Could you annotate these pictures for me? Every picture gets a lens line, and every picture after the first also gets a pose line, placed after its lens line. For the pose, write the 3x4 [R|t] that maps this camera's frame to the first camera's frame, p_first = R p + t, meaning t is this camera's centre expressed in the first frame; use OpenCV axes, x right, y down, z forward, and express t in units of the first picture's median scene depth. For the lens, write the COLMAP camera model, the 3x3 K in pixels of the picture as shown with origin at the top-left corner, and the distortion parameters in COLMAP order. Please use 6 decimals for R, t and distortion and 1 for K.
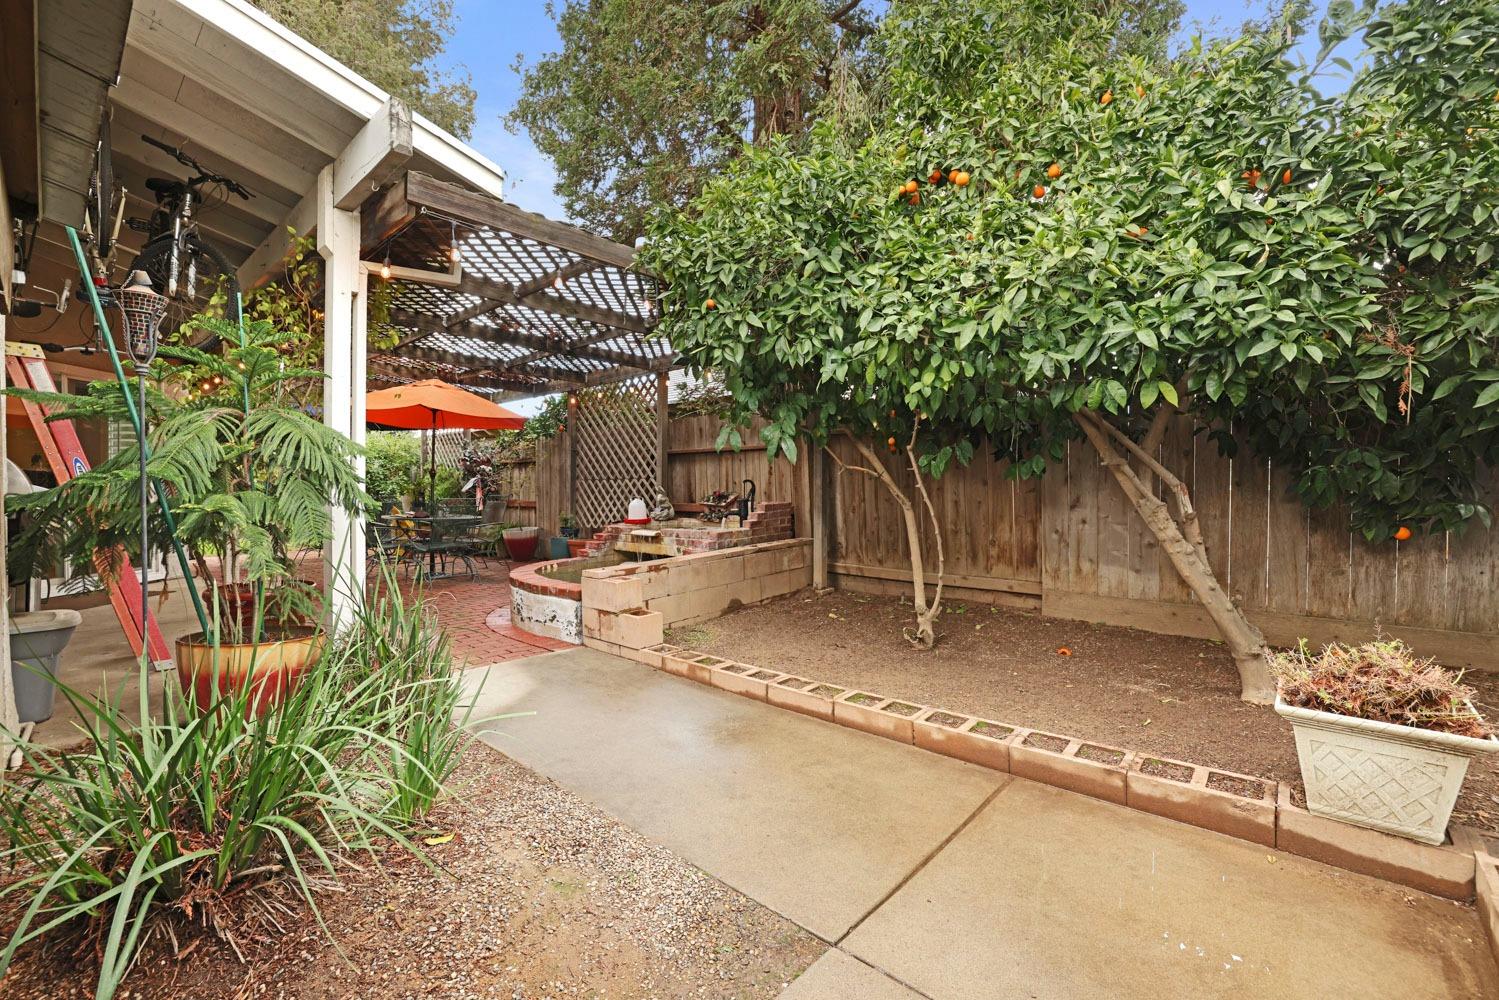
lens RADIAL K [[649.4, 0, 748.0], [0, 649.4, 493.8], [0, 0, 1]] dist [-0.018774, 0.000661]
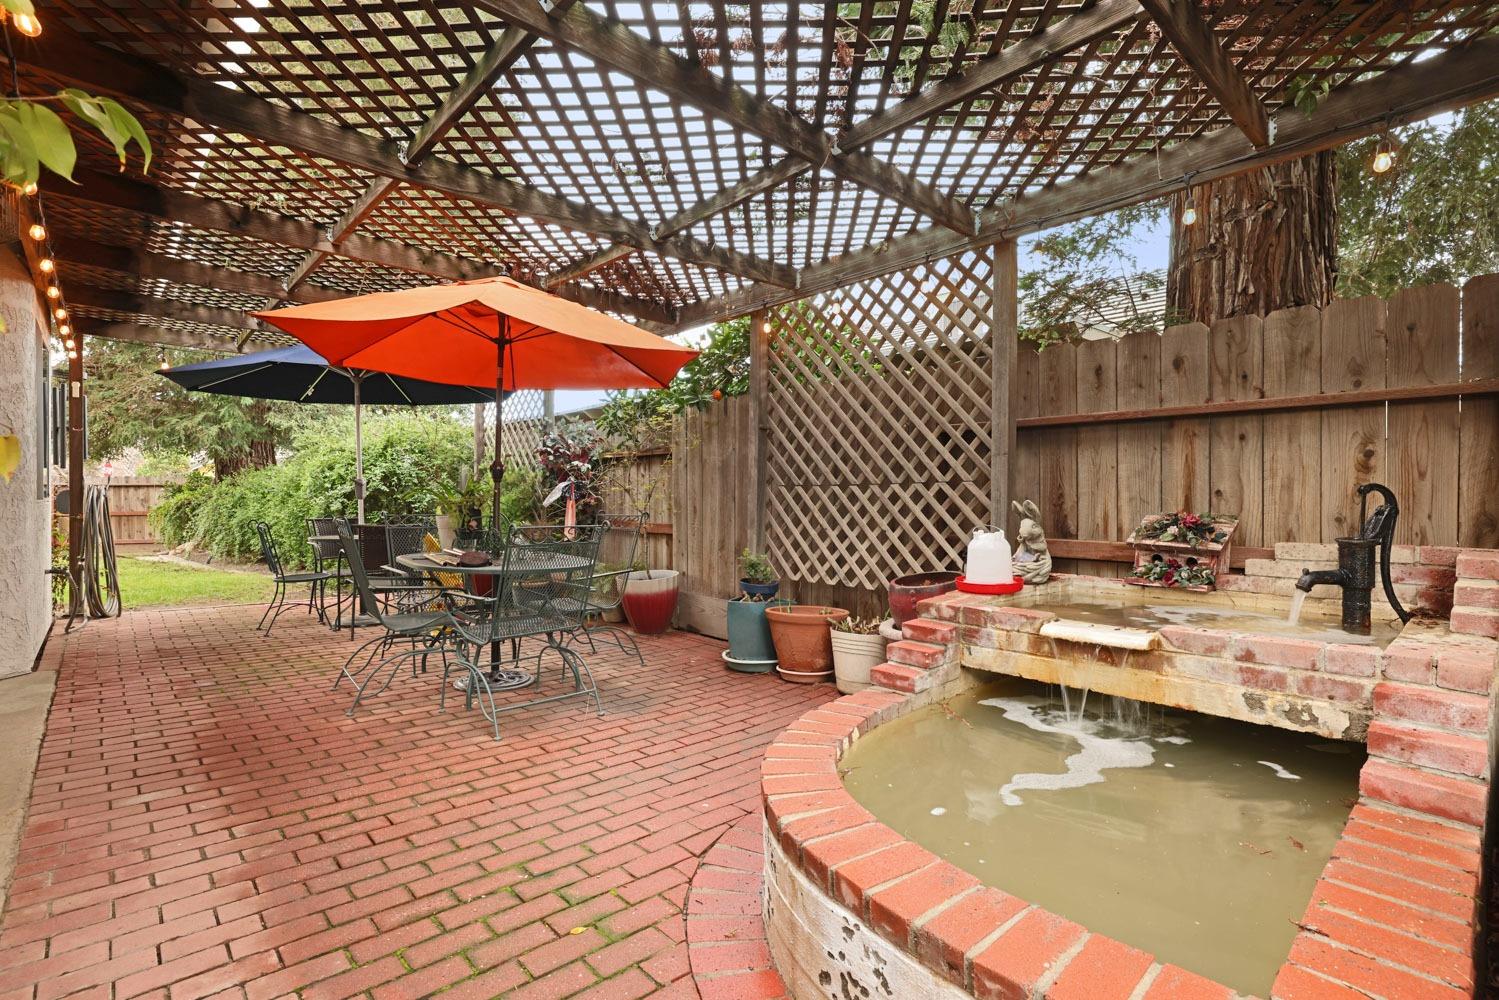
lens RADIAL K [[702.6, 0, 750.5], [0, 702.6, 503.7], [0, 0, 1]] dist [-0.016404, 0.002754]
pose [[0.995590, 0.006746, -0.093573, -0.233754], [-0.007071, 0.999970, -0.003134, -0.005652], [0.093549, 0.003781, 0.995607, 0.462780]]
